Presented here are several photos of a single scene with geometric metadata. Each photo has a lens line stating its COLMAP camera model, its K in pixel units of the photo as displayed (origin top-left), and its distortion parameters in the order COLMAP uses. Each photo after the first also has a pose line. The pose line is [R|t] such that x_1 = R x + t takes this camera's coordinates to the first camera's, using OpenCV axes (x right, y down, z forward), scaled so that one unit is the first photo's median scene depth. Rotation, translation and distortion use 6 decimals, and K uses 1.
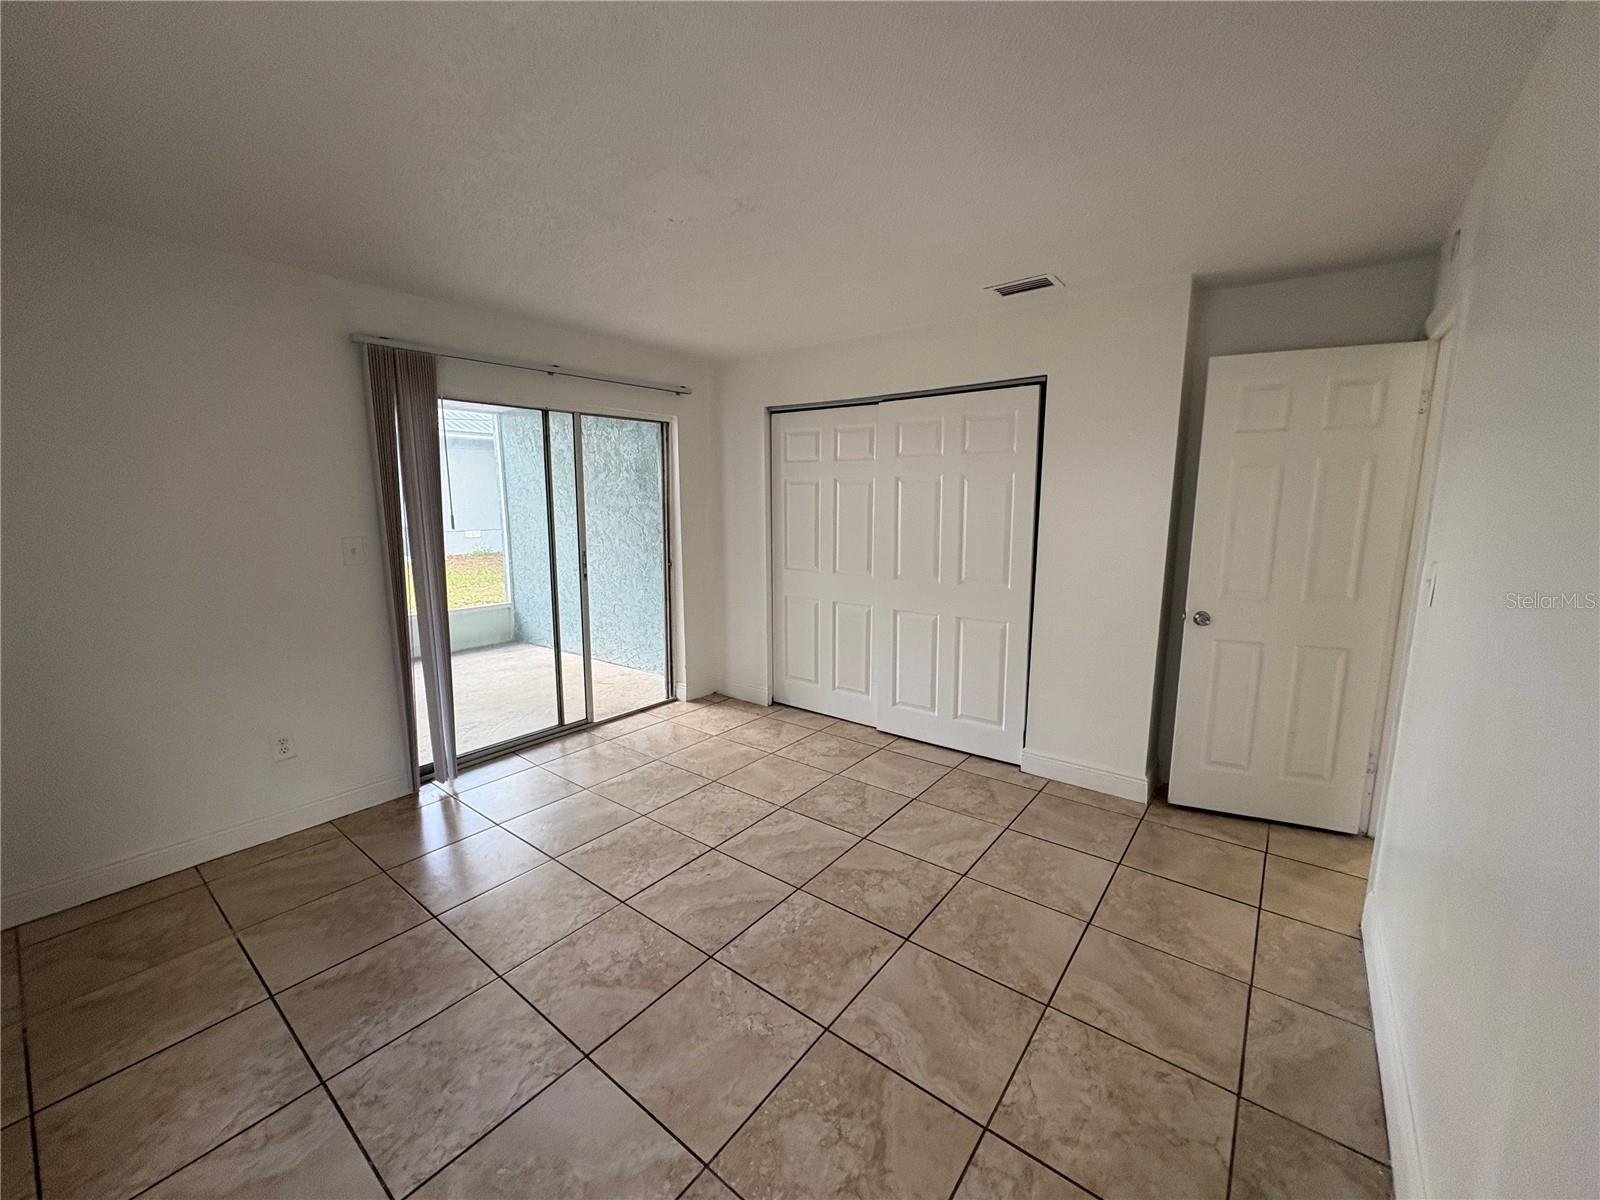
lens RADIAL K [[639.2, 0, 808.2], [0, 639.2, 594.3], [0, 0, 1]] dist [-0.004600, -0.000090]
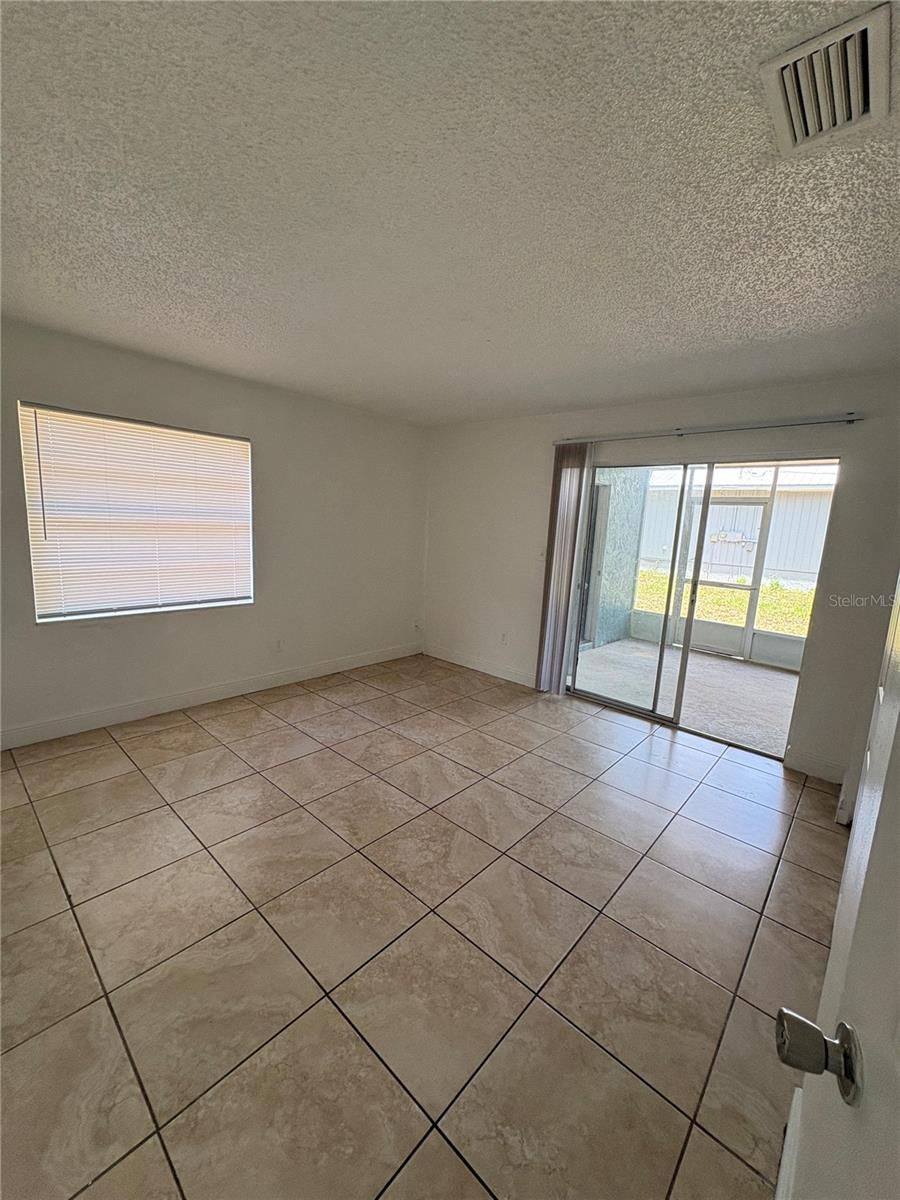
lens RADIAL K [[479.4, 0, 451.9], [0, 479.4, 605.5], [0, 0, 1]] dist [-0.004600, -0.000090]
pose [[-0.082836, 0.165841, -0.982667, 1.135658], [-0.202955, 0.962584, 0.179560, -0.184849], [0.975678, 0.214311, -0.046078, 1.243393]]
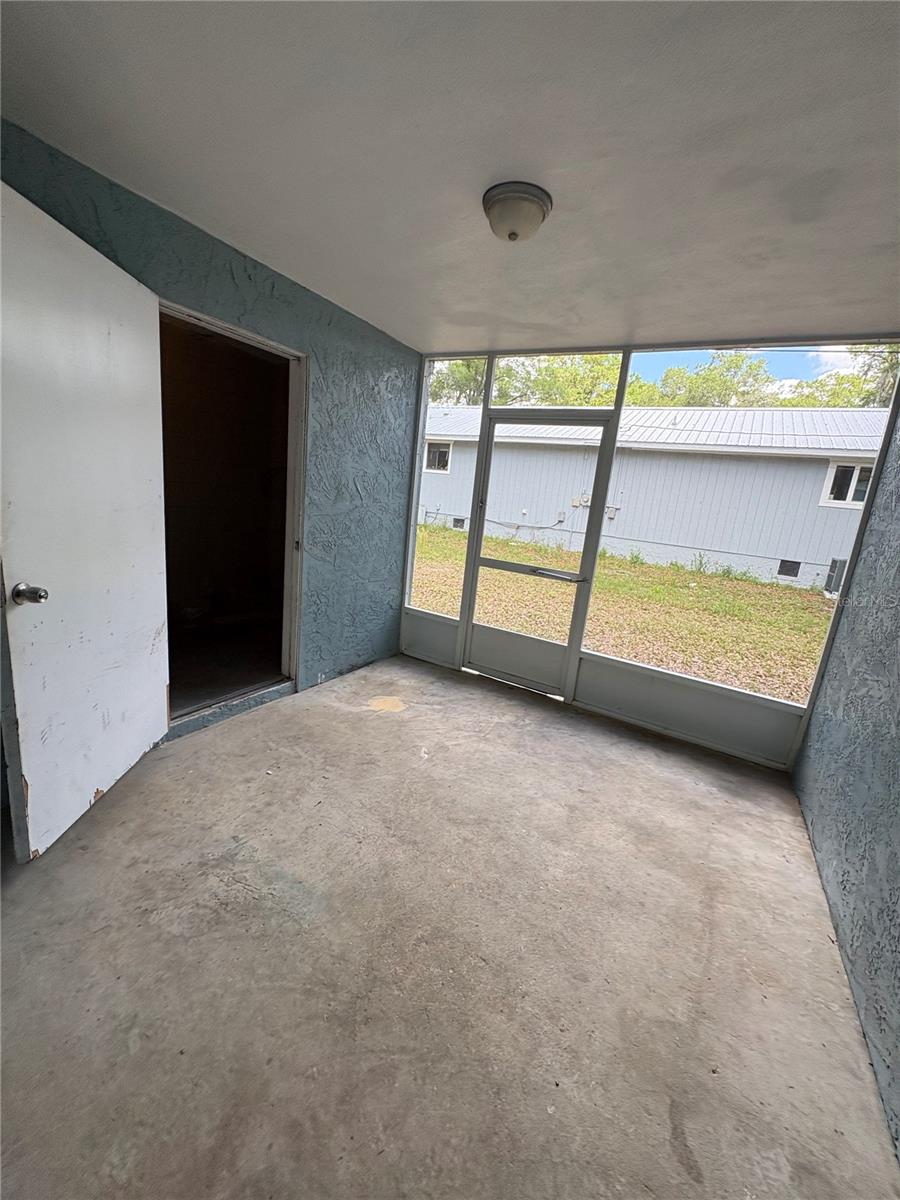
lens RADIAL K [[479.4, 0, 455.9], [0, 479.4, 600.4], [0, 0, 1]] dist [-0.004600, -0.000090]
pose [[0.133571, 0.235323, -0.962695, -0.449351], [-0.245660, 0.948945, 0.197877, -0.288718], [0.960109, 0.210065, 0.184561, 2.232354]]
